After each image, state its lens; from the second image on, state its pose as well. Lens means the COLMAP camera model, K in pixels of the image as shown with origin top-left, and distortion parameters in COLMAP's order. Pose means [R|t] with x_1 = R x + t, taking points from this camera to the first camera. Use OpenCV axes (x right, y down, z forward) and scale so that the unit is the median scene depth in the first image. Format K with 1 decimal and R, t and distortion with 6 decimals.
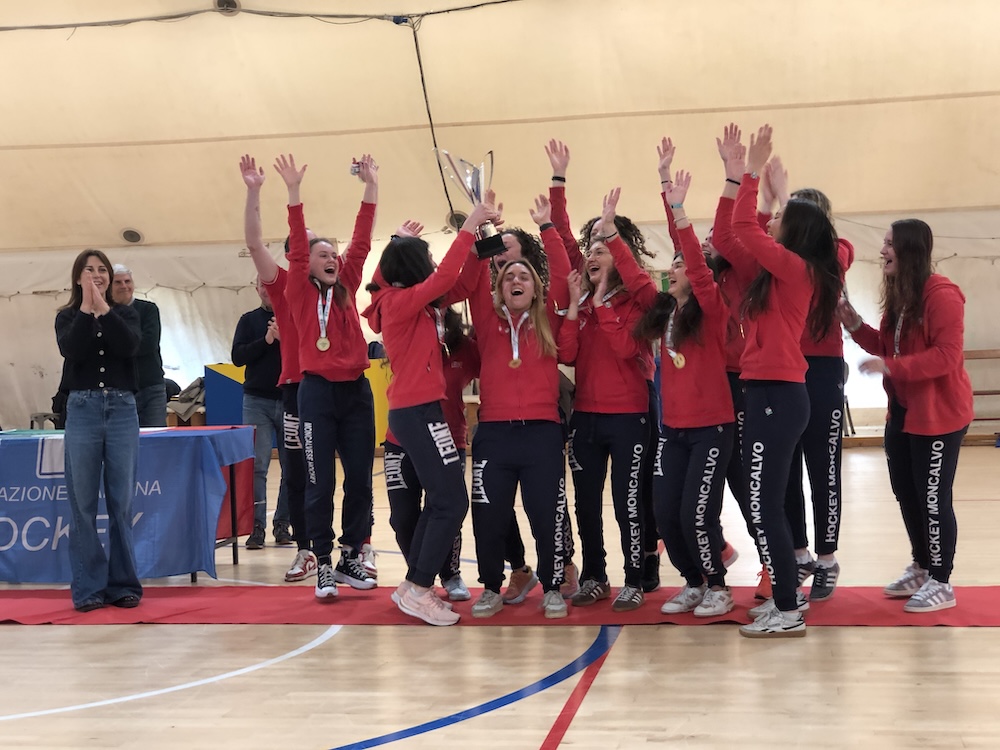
lens RADIAL K [[1637.2, 0, 500.0], [0, 1637.2, 375.0], [0, 0, 1]] dist [0.022086, 0.319340]
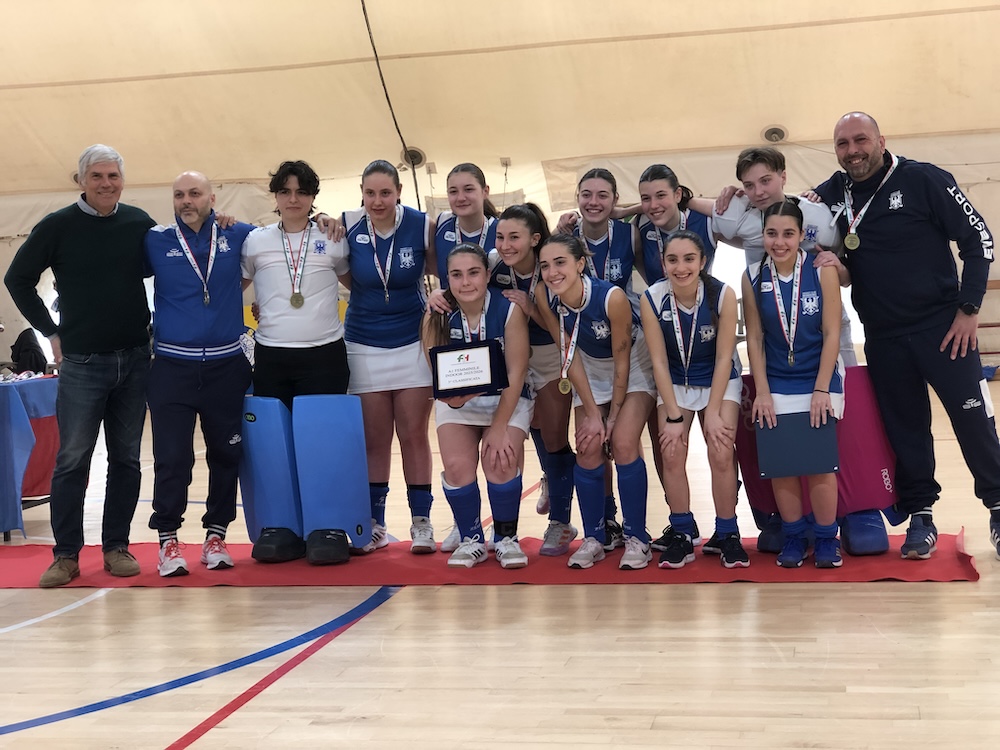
lens RADIAL K [[1637.2, 0, 500.0], [0, 1637.2, 375.0], [0, 0, 1]] dist [0.022086, 0.319340]
pose [[0.999242, -0.014526, -0.036106, 0.129724], [0.015809, 0.999245, 0.035502, 0.001892], [0.035563, -0.036046, 0.998717, 0.068088]]
